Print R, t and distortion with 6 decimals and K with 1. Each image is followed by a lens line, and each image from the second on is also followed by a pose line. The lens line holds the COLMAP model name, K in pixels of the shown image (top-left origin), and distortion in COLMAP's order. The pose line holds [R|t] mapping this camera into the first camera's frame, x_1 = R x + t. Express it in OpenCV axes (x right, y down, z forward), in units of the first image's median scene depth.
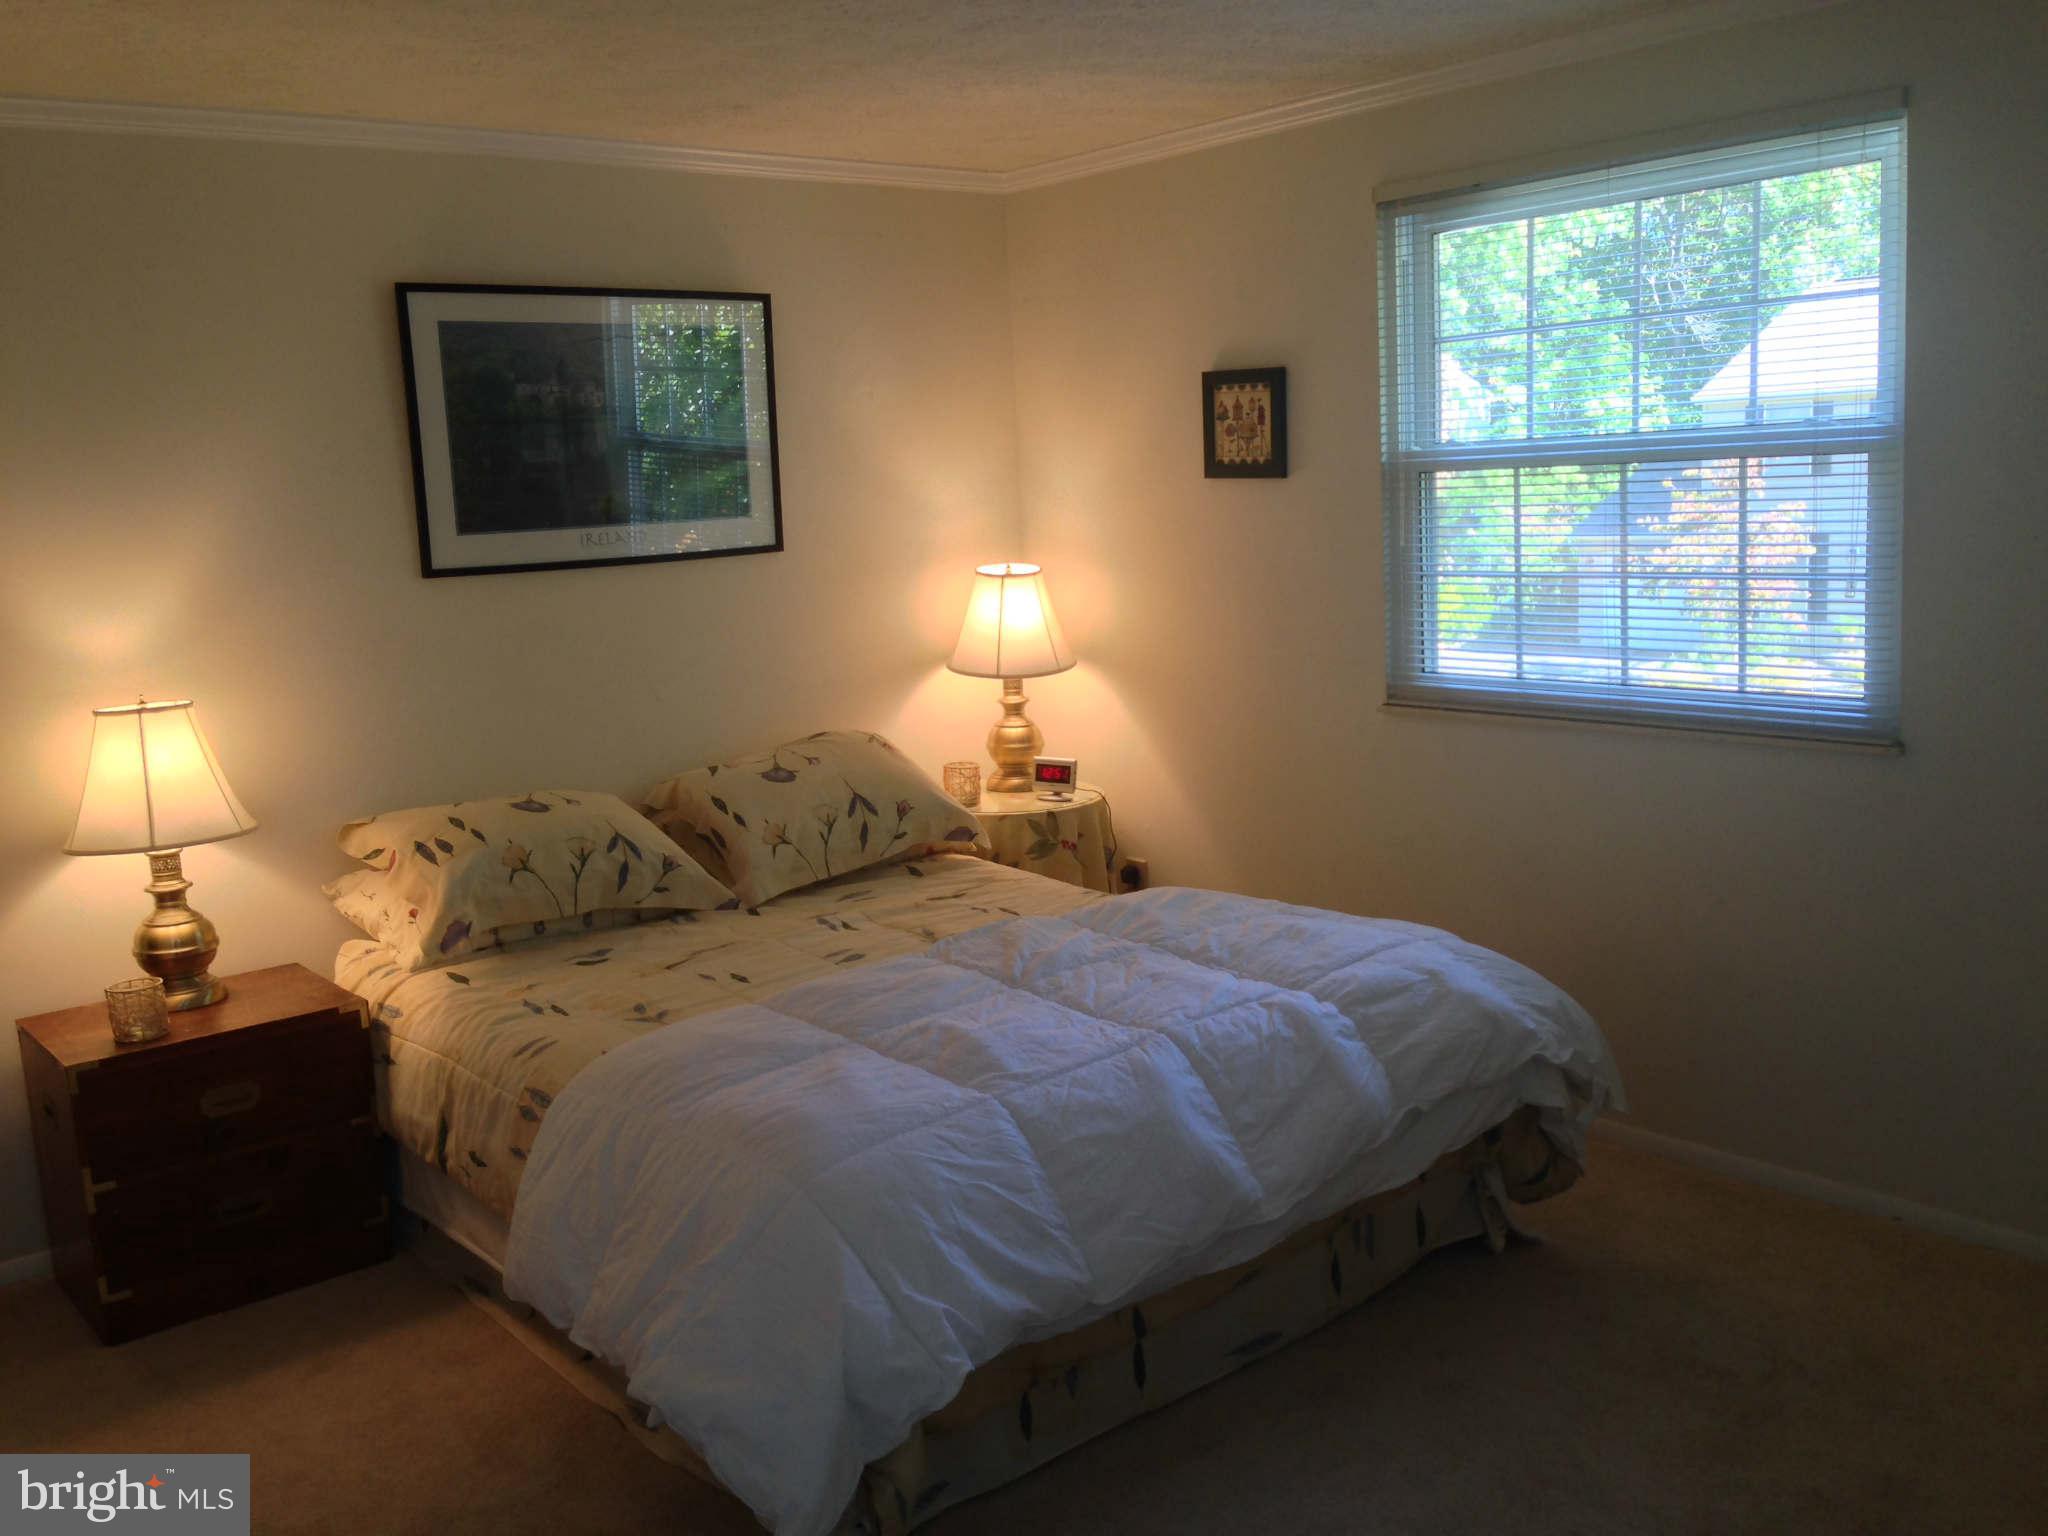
lens RADIAL K [[1713.1, 0, 1024.0], [0, 1713.1, 768.0], [0, 0, 1]] dist [0.001441, 0.001012]
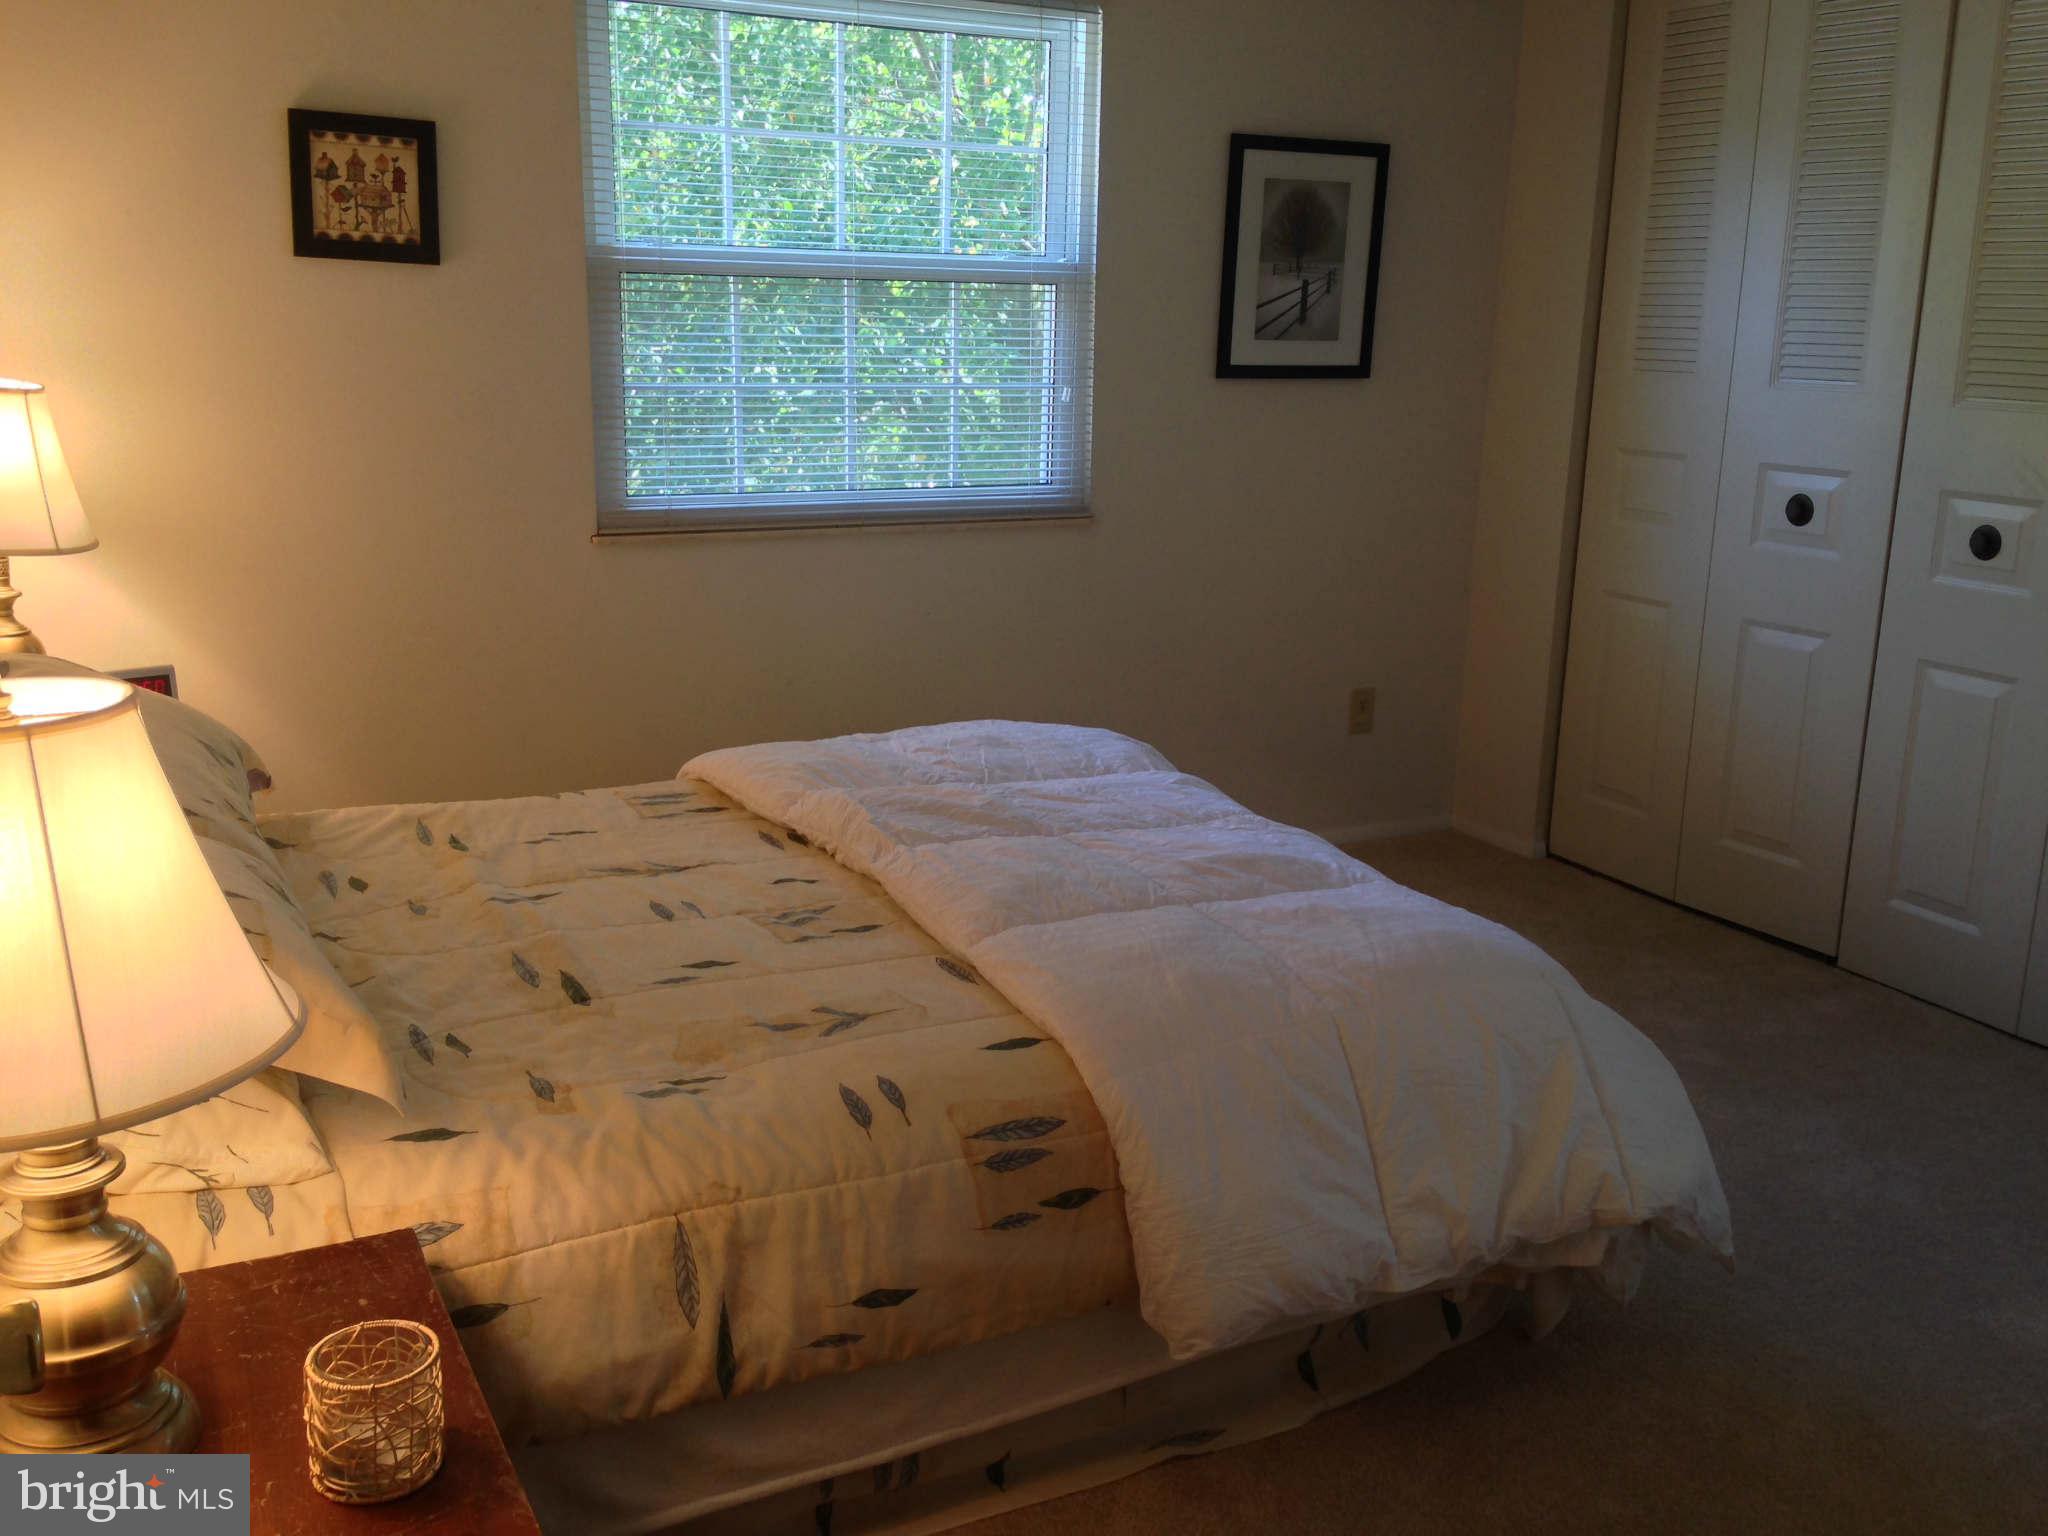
lens RADIAL K [[1852.4, 0, 1025.0], [0, 1852.4, 766.5], [0, 0, 1]] dist [0.128801, -0.238630]
pose [[0.233719, -0.194252, 0.952702, -0.659456], [0.121420, 0.978001, 0.169623, -0.055846], [-0.964693, 0.076034, 0.252163, 0.528997]]
